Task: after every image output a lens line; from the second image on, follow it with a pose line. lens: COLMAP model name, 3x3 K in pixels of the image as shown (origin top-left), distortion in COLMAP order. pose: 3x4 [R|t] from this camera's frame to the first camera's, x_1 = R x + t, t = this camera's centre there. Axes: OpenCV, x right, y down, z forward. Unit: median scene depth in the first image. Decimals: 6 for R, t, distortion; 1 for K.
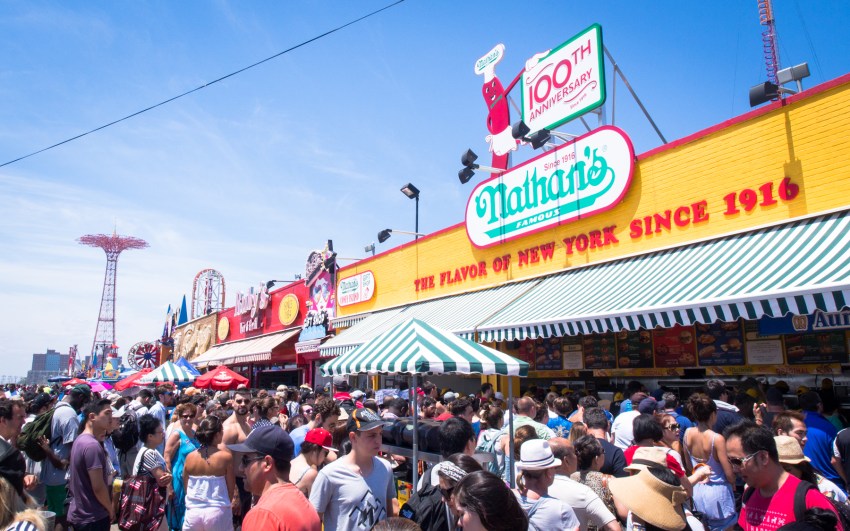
lens RADIAL K [[725.4, 0, 425.5], [0, 725.4, 247.9], [0, 0, 1]] dist [0.002906, 0.001256]
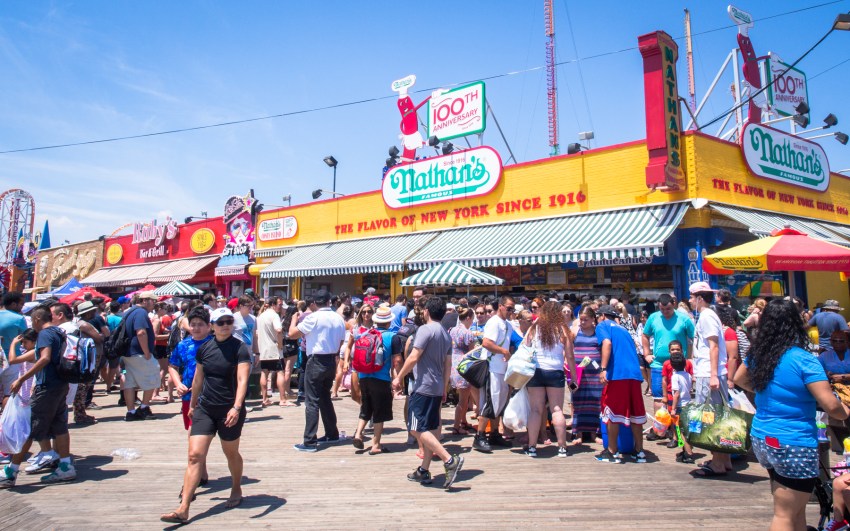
lens RADIAL K [[1213.4, 0, 425.0], [0, 1213.4, 265.5], [0, 0, 1]] dist [0.000432, -0.014635]
pose [[0.903319, 0.013729, 0.428749, -1.000997], [-0.069715, 0.990899, 0.115151, -0.188813], [-0.423266, -0.133908, 0.896055, -1.397119]]
